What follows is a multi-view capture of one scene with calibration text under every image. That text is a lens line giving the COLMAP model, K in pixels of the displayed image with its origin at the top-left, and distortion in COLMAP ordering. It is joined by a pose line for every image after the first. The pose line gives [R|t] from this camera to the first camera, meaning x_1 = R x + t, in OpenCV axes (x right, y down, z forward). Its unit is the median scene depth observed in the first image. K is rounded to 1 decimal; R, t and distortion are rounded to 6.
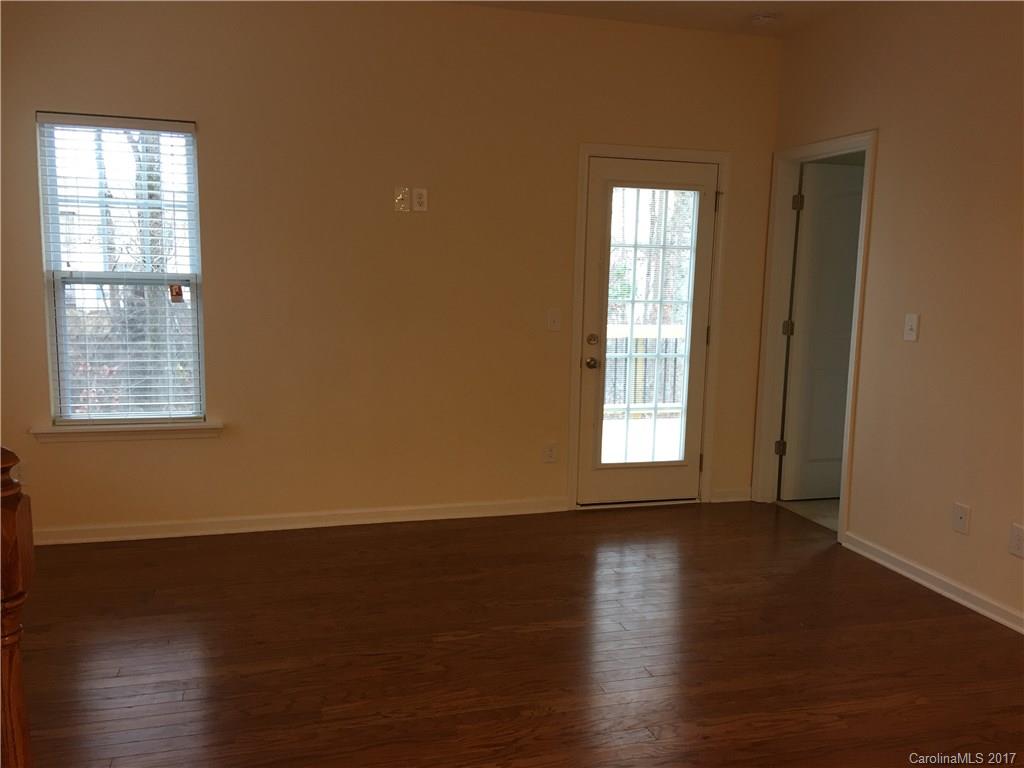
lens RADIAL K [[876.0, 0, 519.4], [0, 876.0, 387.3], [0, 0, 1]] dist [0.112565, -0.166313]
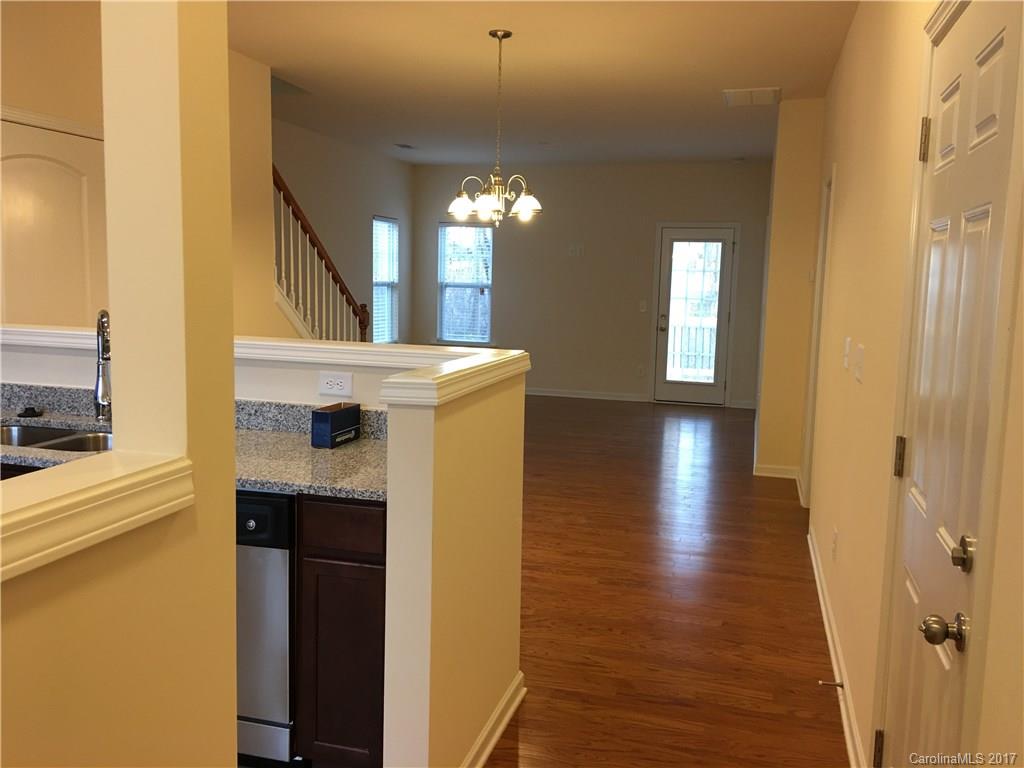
lens RADIAL K [[876.0, 0, 516.2], [0, 876.0, 376.0], [0, 0, 1]] dist [0.112565, -0.166313]
pose [[0.846160, 0.060315, -0.529505, 0.951004], [-0.079781, 0.996715, -0.013958, 0.147645], [0.526923, 0.054055, 0.848192, -0.959617]]
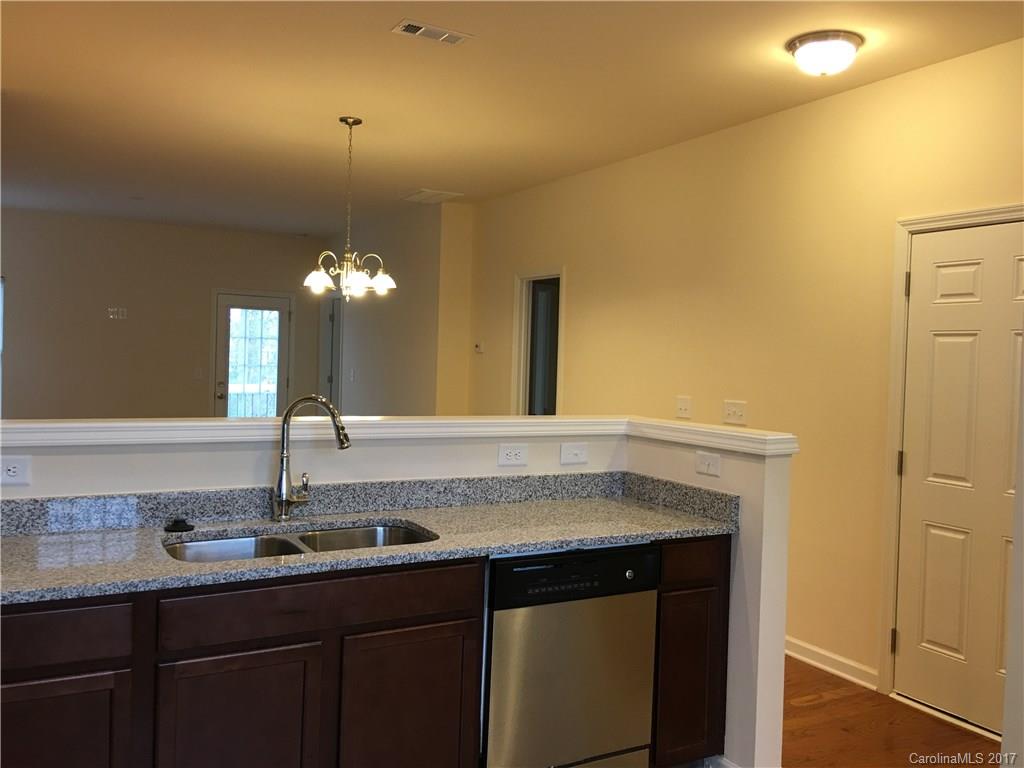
lens RADIAL K [[876.0, 0, 542.6], [0, 876.0, 374.5], [0, 0, 1]] dist [0.112565, -0.166313]
pose [[0.969736, 0.004537, 0.244115, 0.322393], [0.022596, 0.993869, -0.108231, 0.168726], [-0.243109, 0.110471, 0.963688, -1.183445]]
